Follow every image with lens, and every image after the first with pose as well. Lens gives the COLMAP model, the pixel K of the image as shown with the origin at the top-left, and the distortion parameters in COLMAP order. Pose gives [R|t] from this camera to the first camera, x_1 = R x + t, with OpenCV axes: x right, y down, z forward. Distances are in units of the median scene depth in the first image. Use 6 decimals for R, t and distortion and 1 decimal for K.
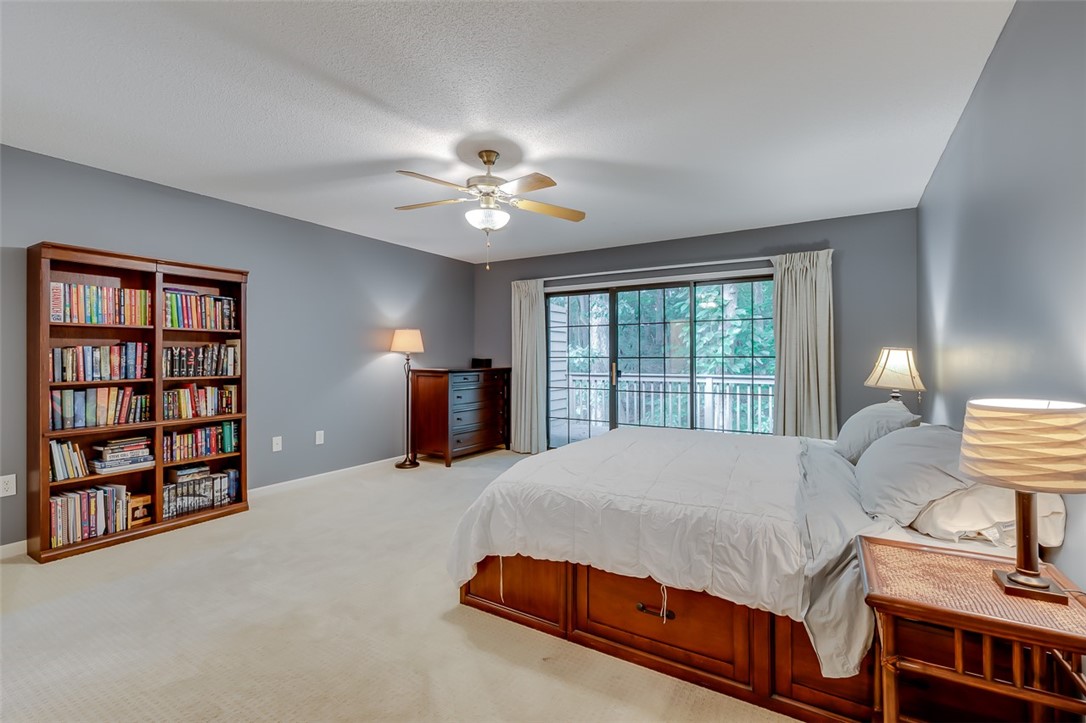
lens RADIAL K [[503.2, 0, 542.9], [0, 503.2, 358.2], [0, 0, 1]] dist [0.011176, -0.001826]
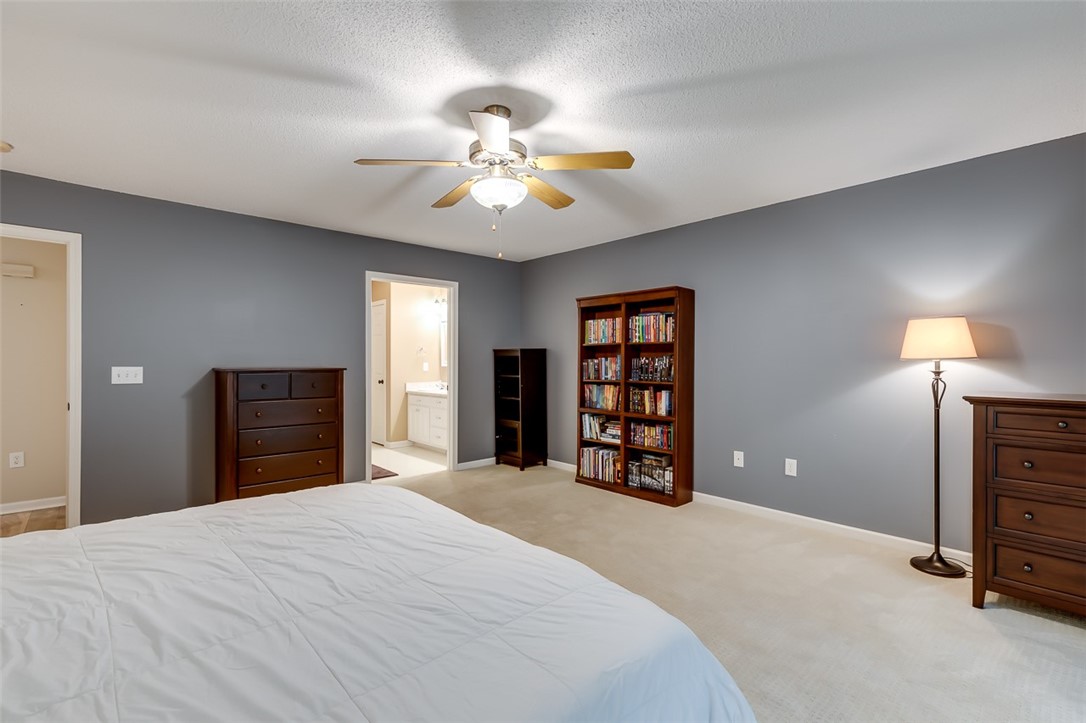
lens RADIAL K [[503.2, 0, 545.2], [0, 503.2, 361.1], [0, 0, 1]] dist [0.011176, -0.001826]
pose [[-0.299880, 0.011467, -0.953908, 0.561980], [0.004124, 0.999934, 0.010724, -0.026347], [0.953968, -0.000718, -0.299908, 1.138103]]
